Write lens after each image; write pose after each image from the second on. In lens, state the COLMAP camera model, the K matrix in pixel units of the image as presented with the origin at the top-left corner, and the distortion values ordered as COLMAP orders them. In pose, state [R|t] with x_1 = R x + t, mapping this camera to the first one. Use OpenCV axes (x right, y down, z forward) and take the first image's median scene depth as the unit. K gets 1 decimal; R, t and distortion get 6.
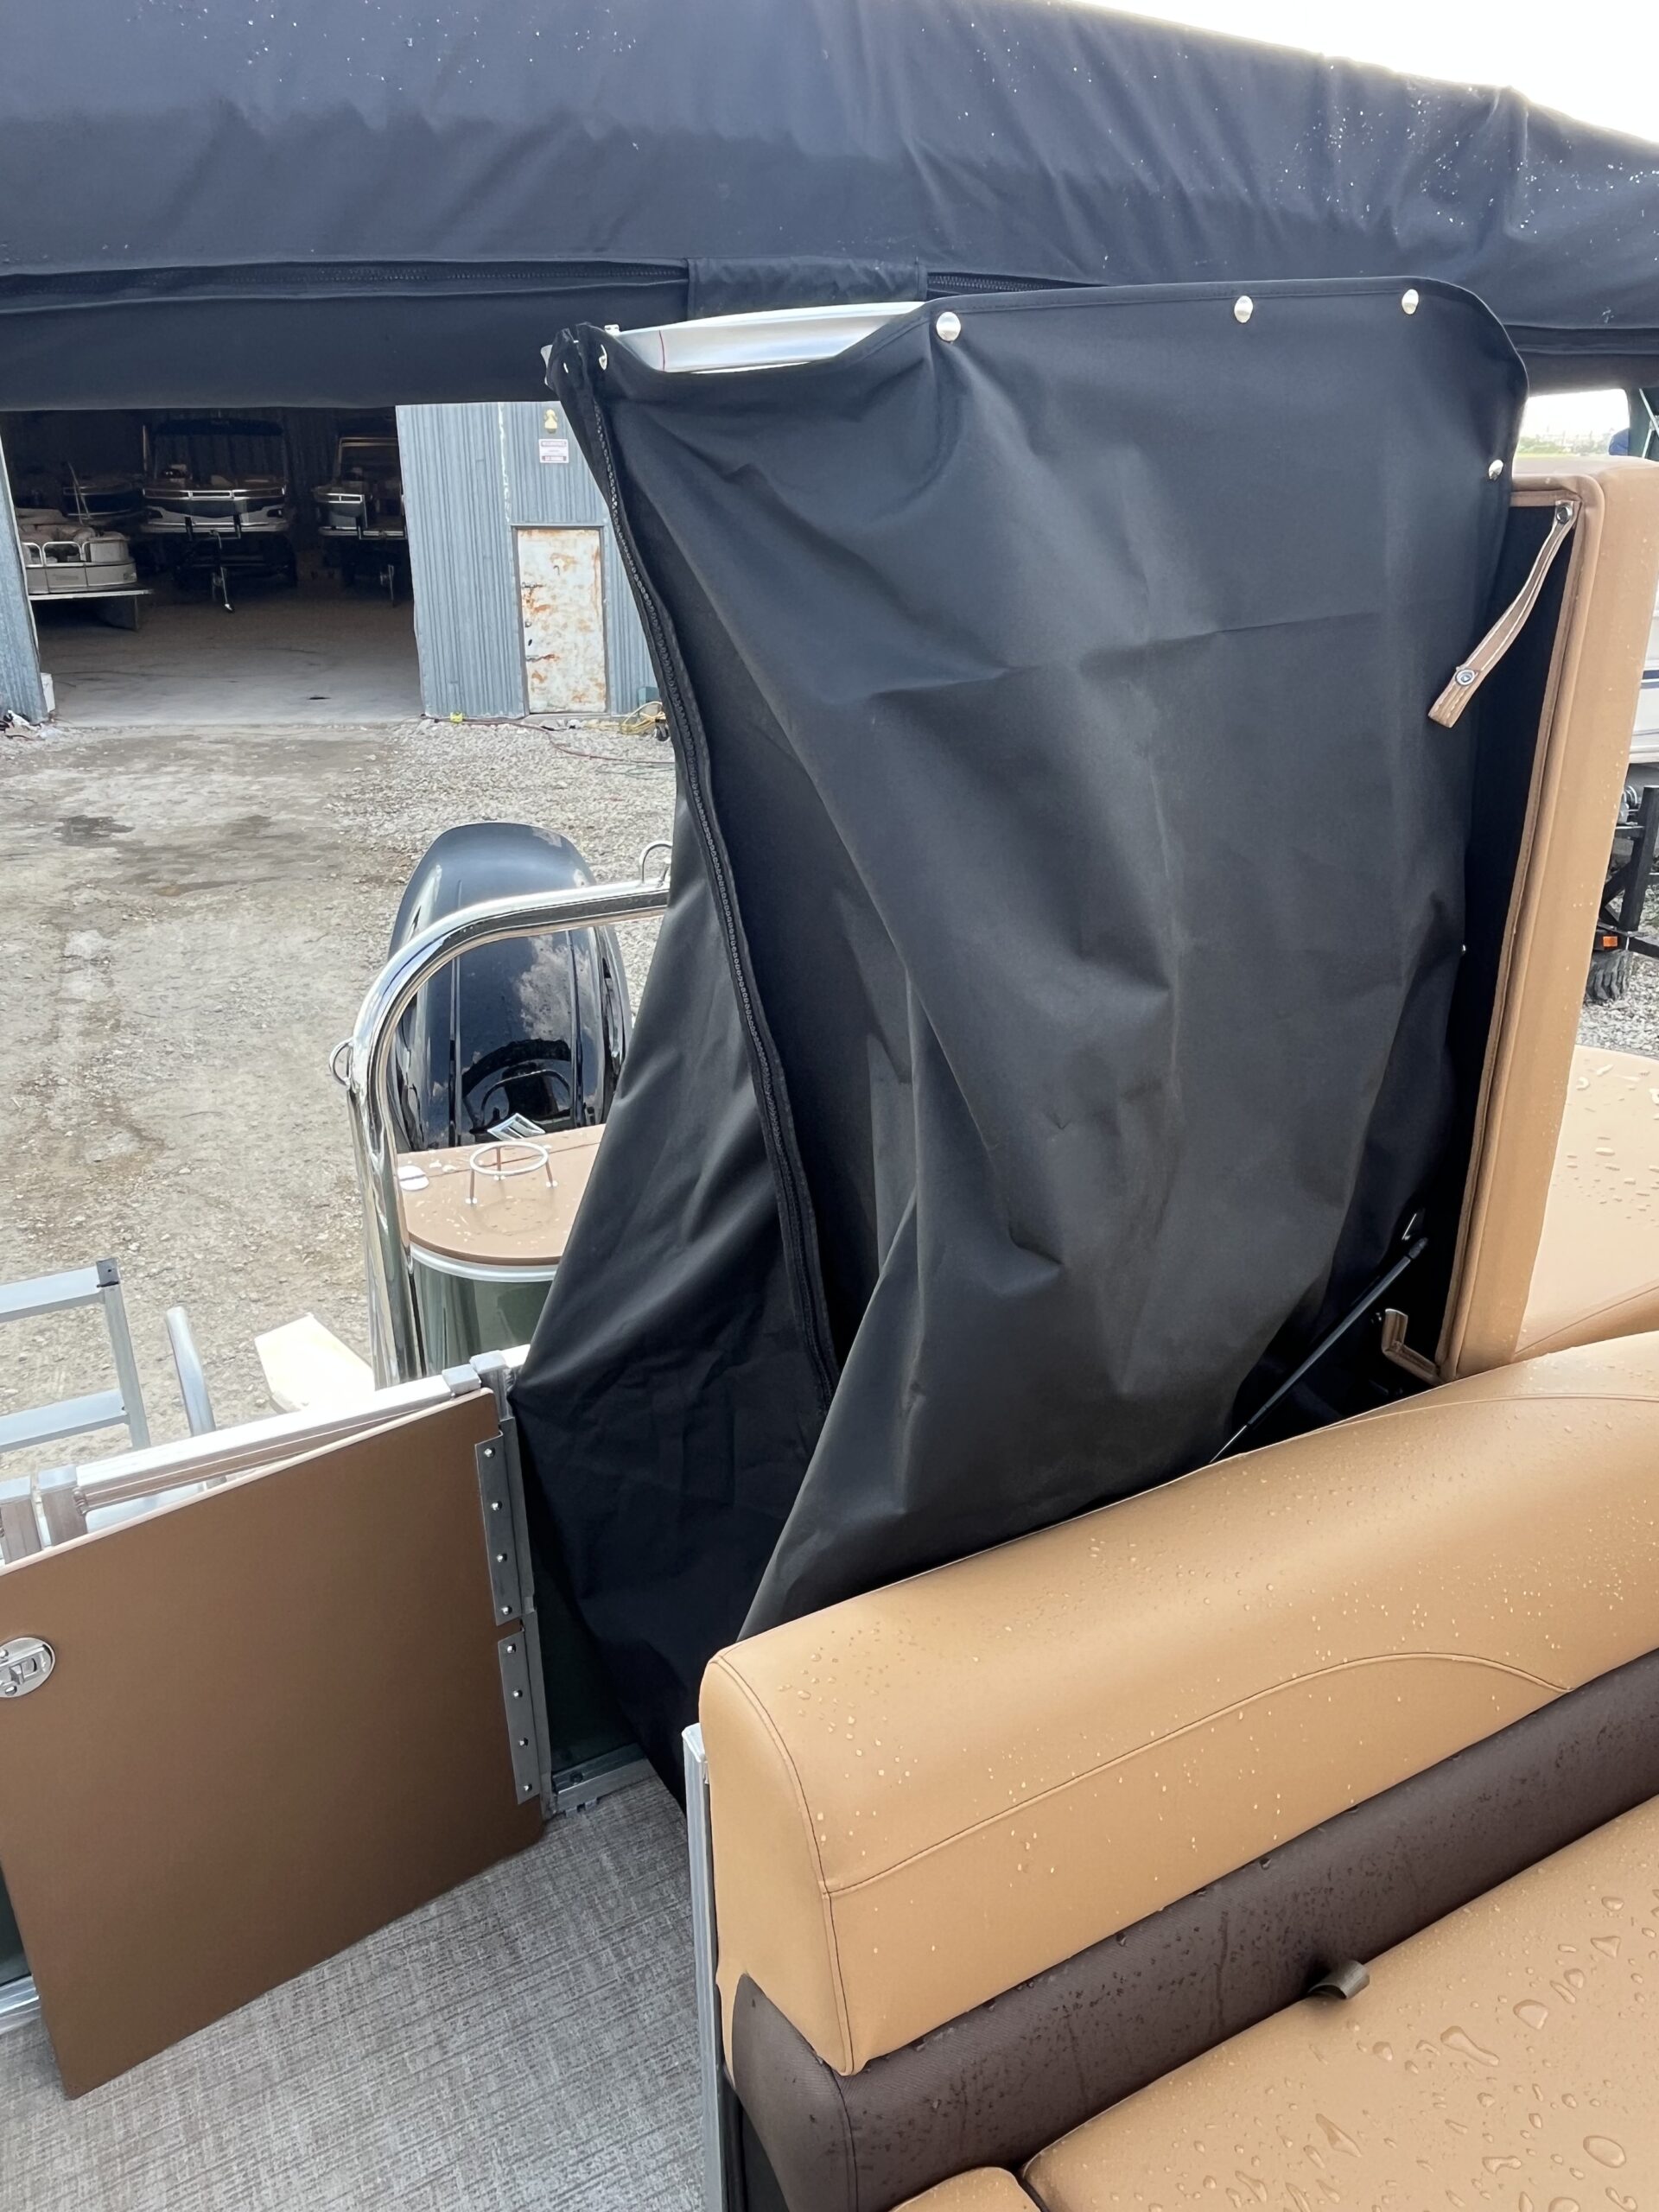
lens RADIAL K [[1525.8, 0, 824.4], [0, 1525.8, 1086.1], [0, 0, 1]] dist [-0.005223, 0.000495]
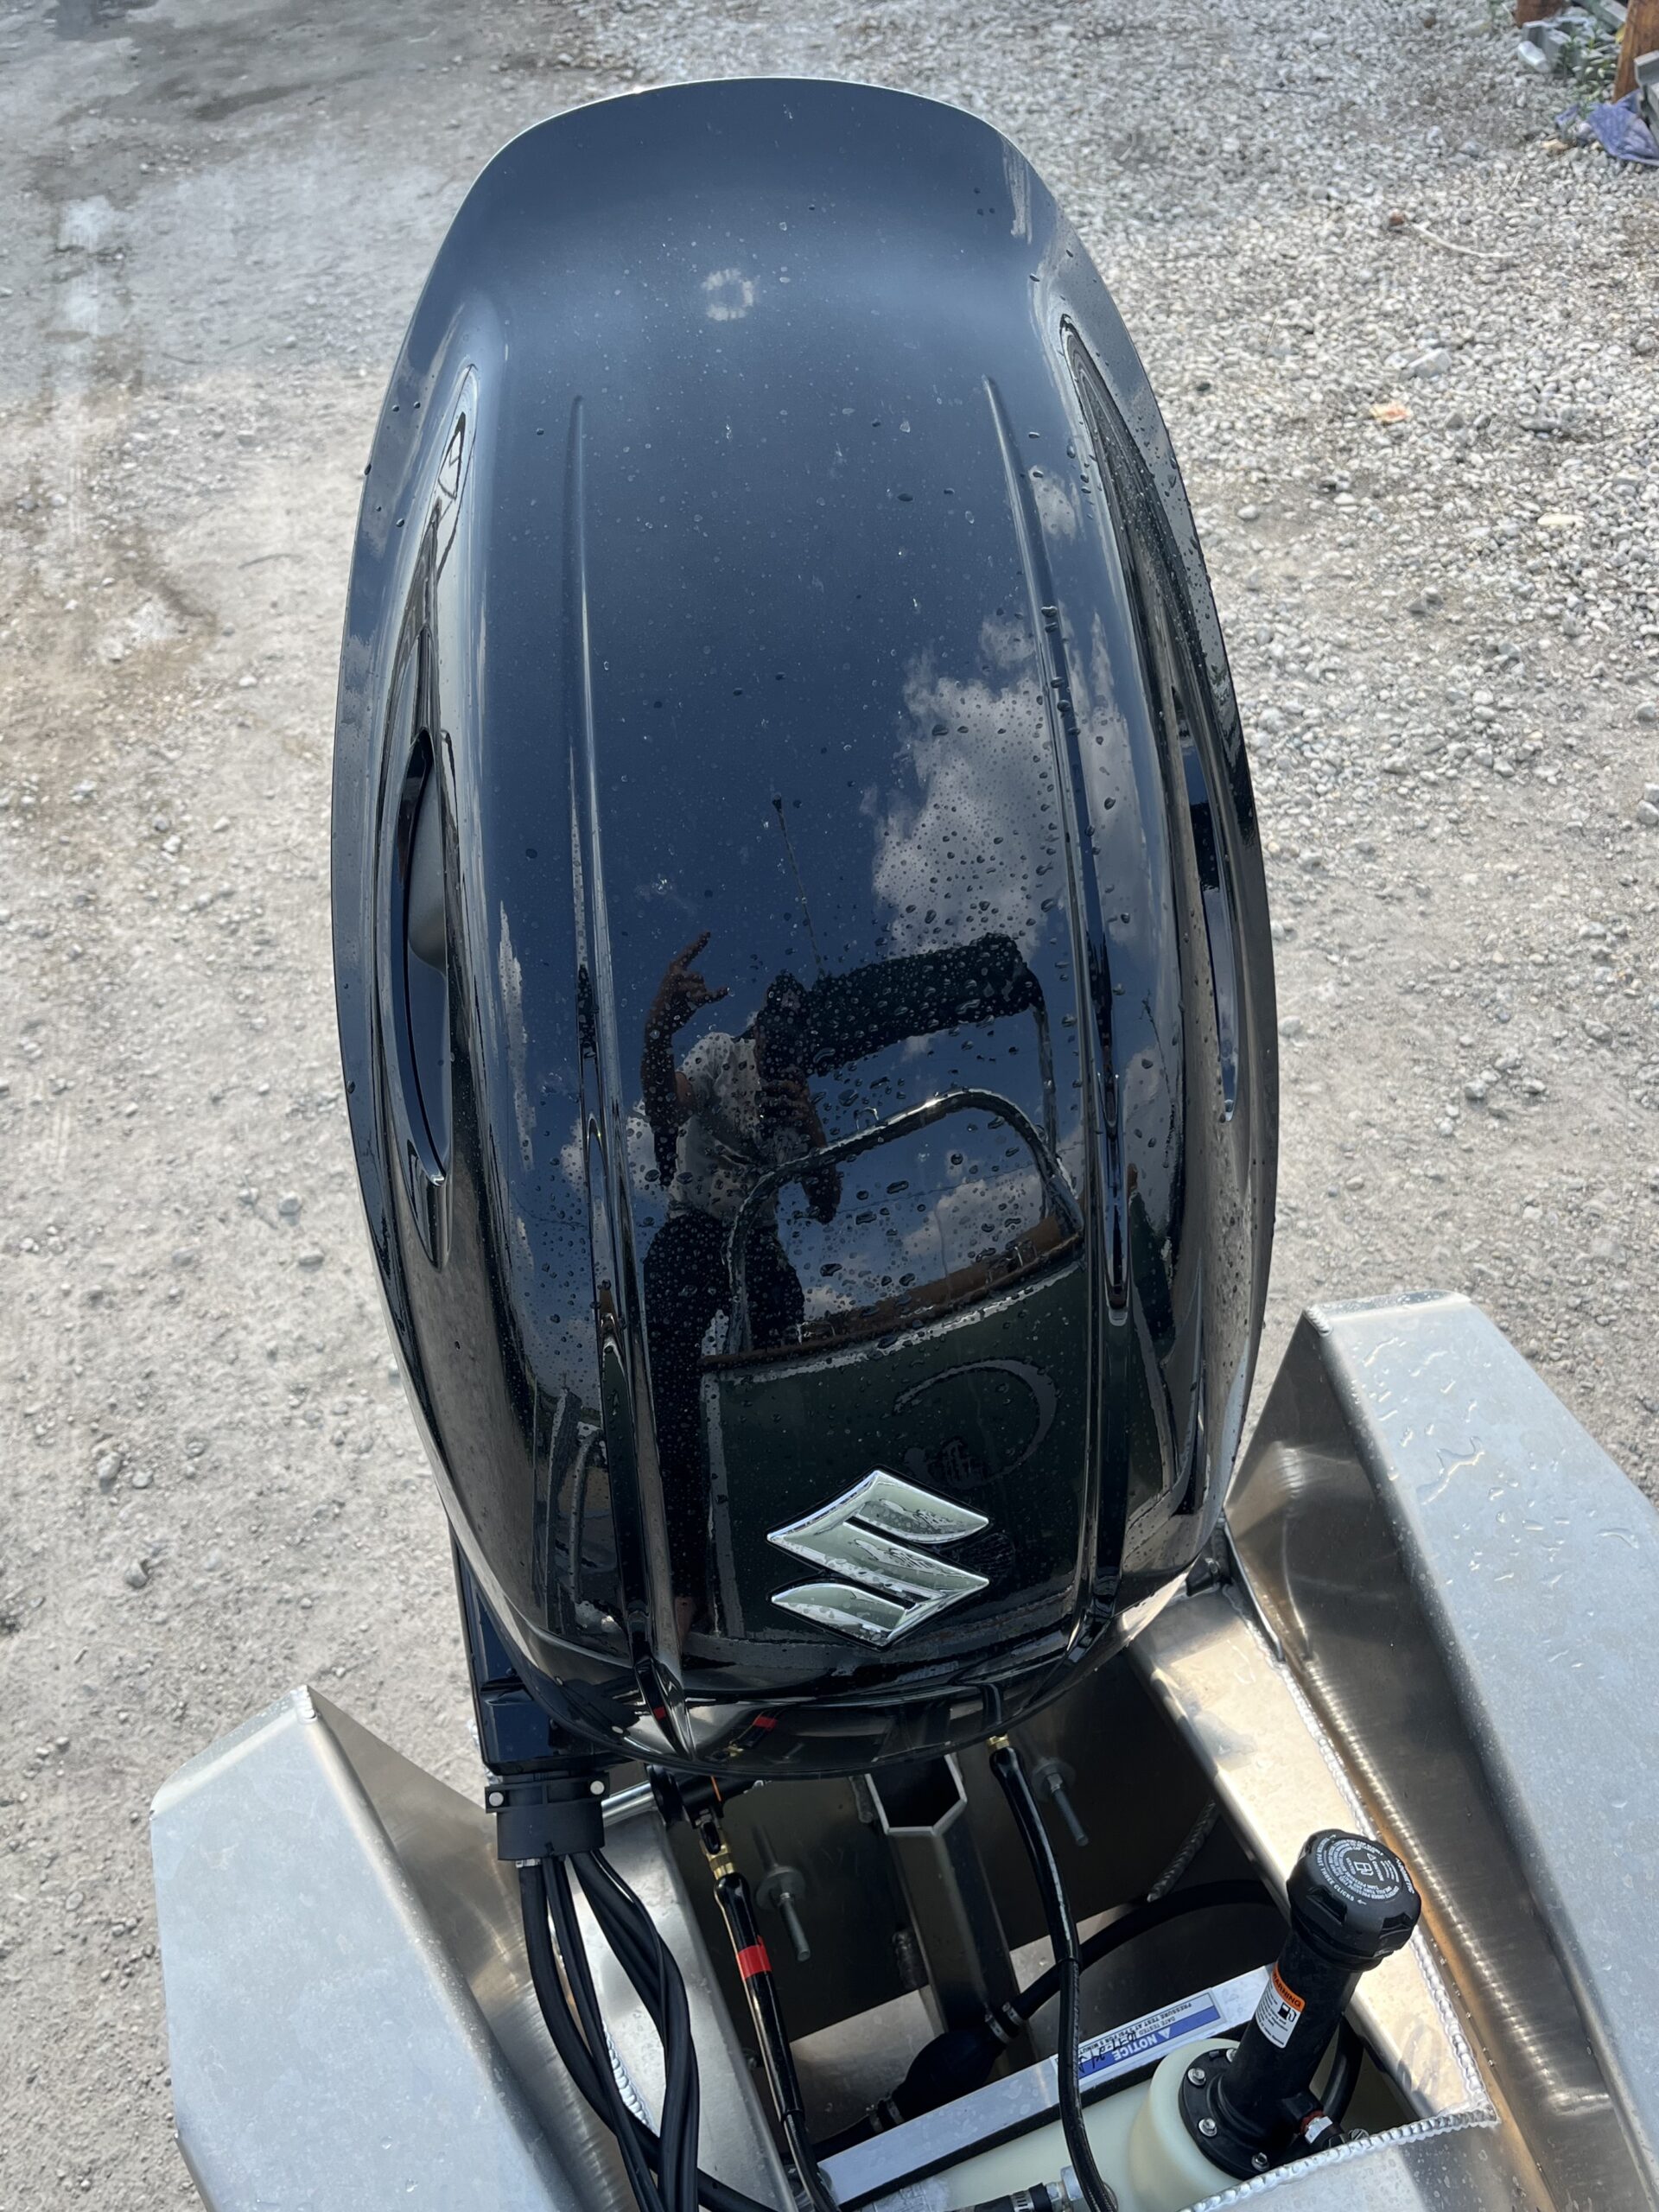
lens RADIAL K [[1872.5, 0, 819.8], [0, 1872.5, 1114.8], [0, 0, 1]] dist [0.047488, -0.071221]
pose [[0.983732, 0.017790, -0.178759, -0.054800], [0.054253, 0.919200, 0.390035, -0.054186], [0.171254, -0.393388, 0.903282, 0.259913]]
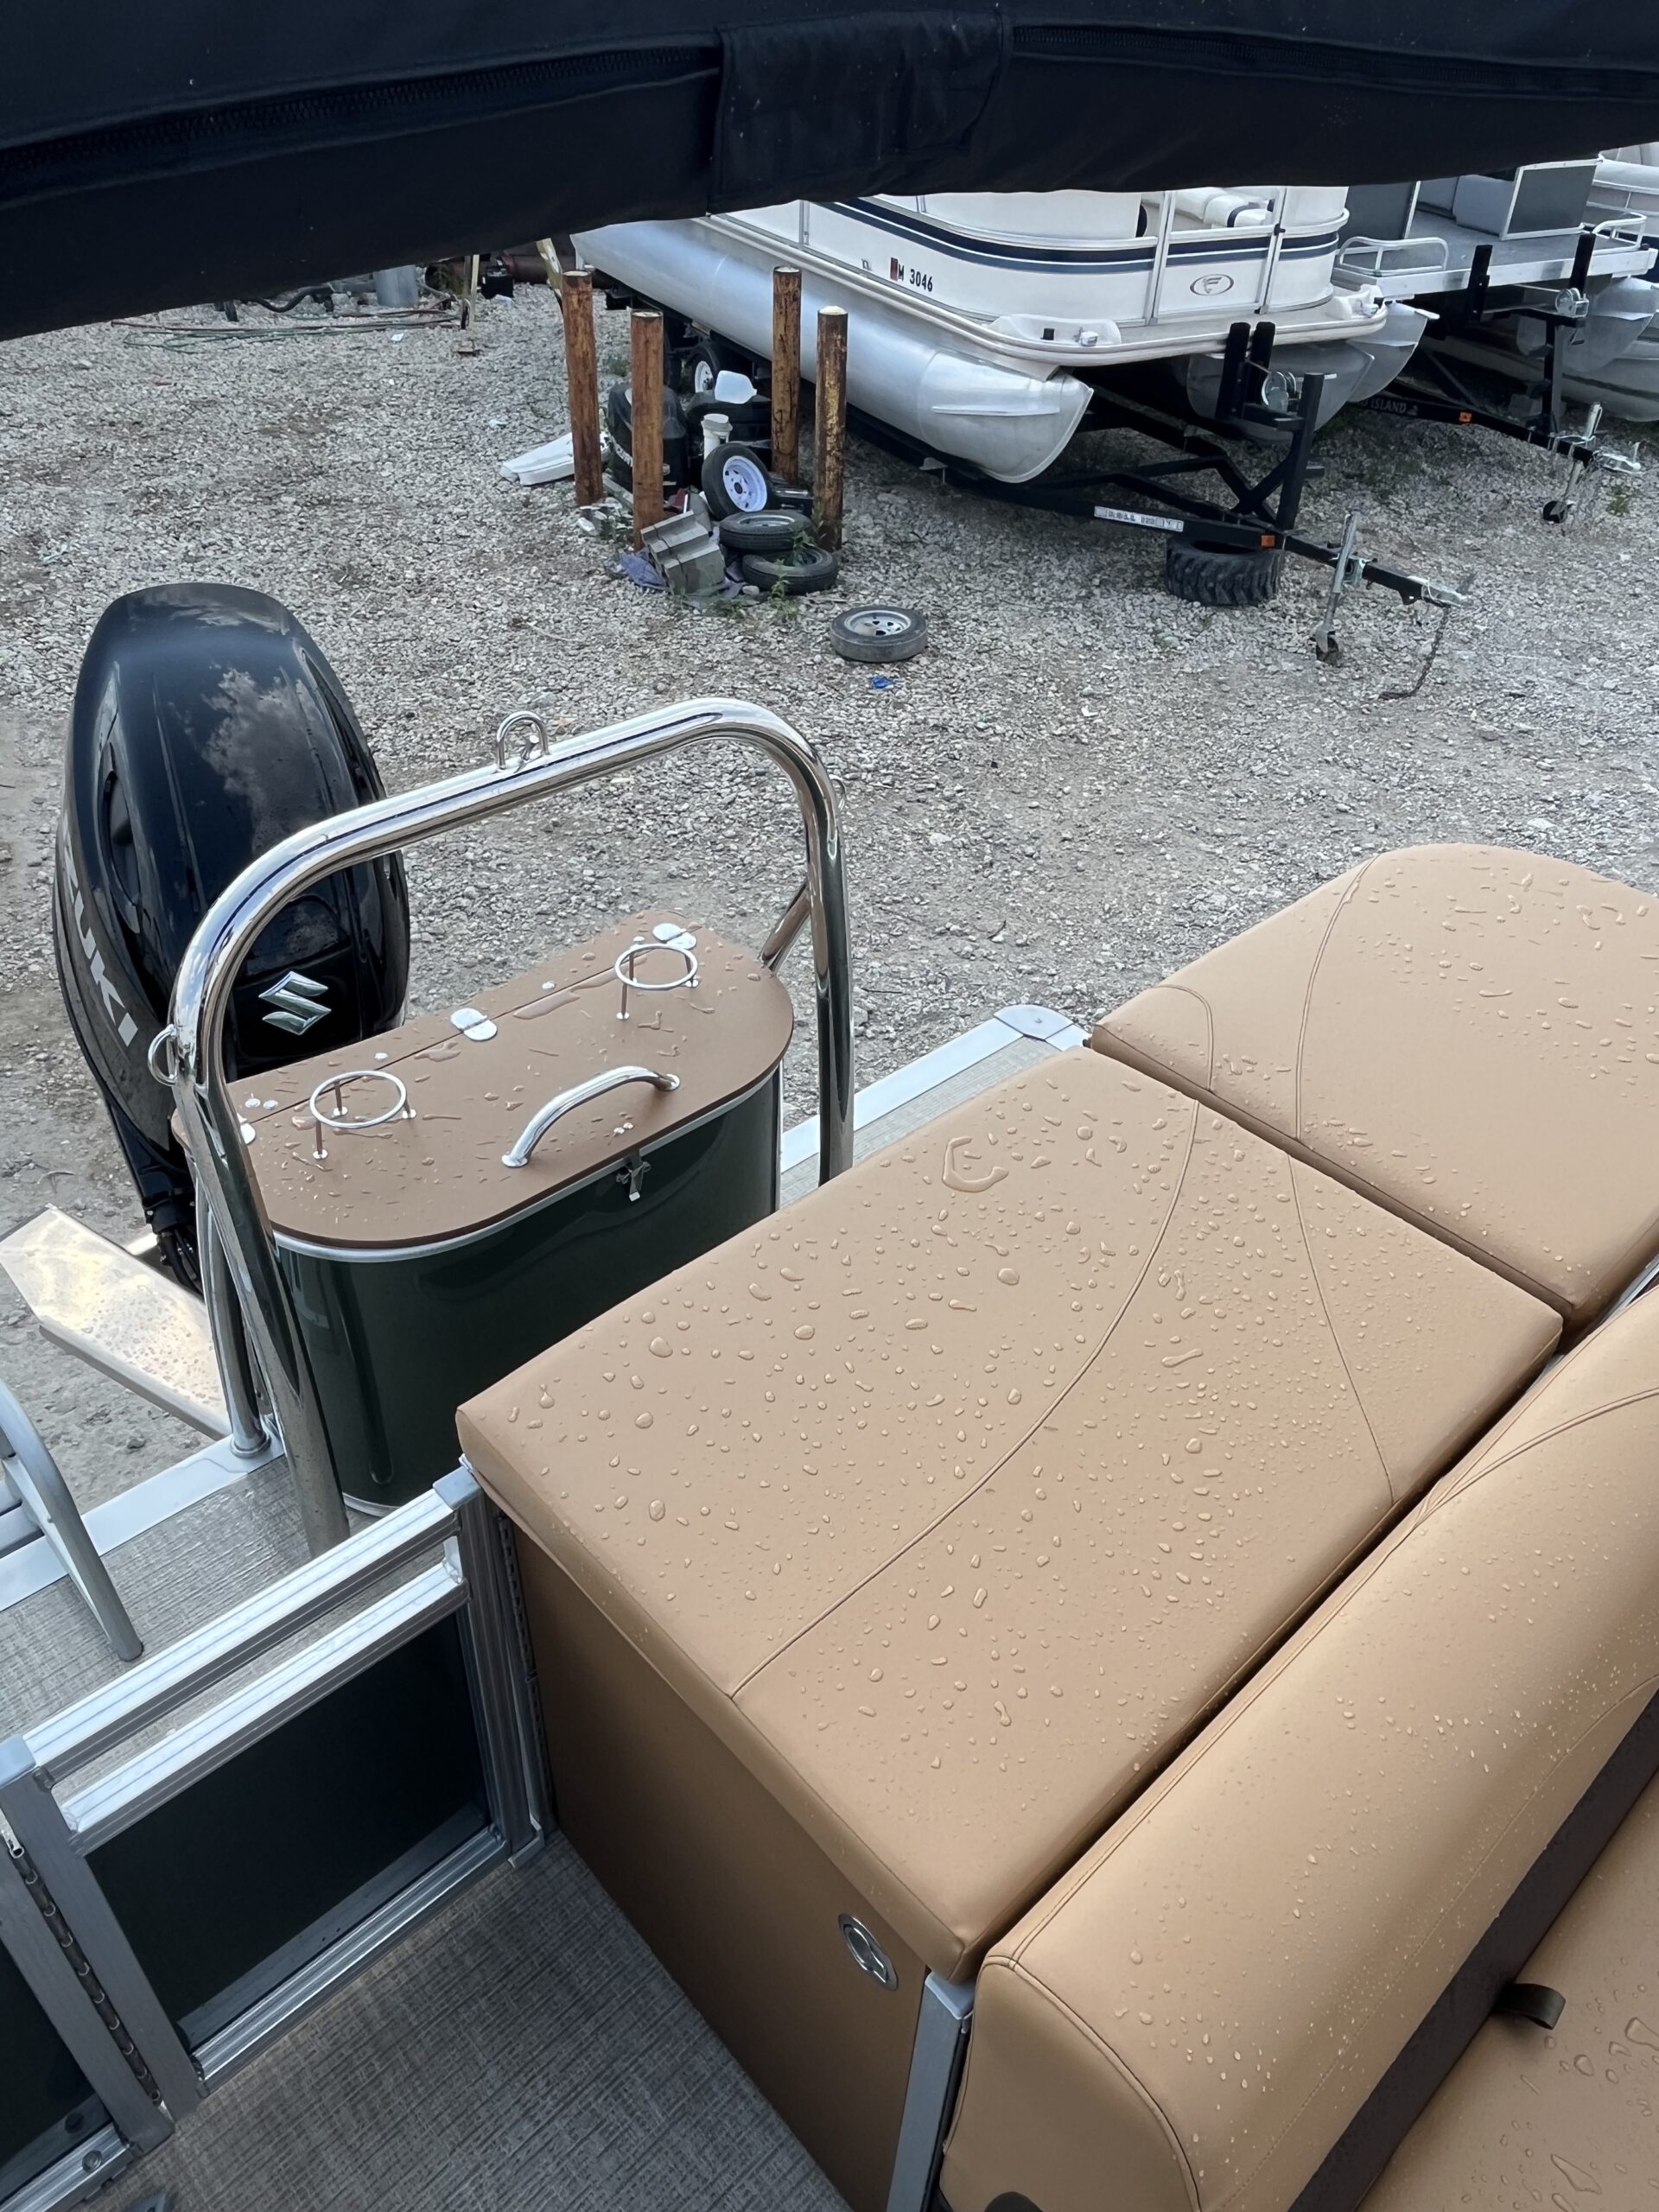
lens RADIAL K [[1525.8, 0, 833.9], [0, 1525.8, 1093.4], [0, 0, 1]] dist [-0.005223, 0.000495]
pose [[0.964242, -0.129793, 0.231066, -0.040367], [0.061360, 0.957511, 0.281793, -0.047411], [-0.257824, -0.257539, 0.931236, 0.044703]]
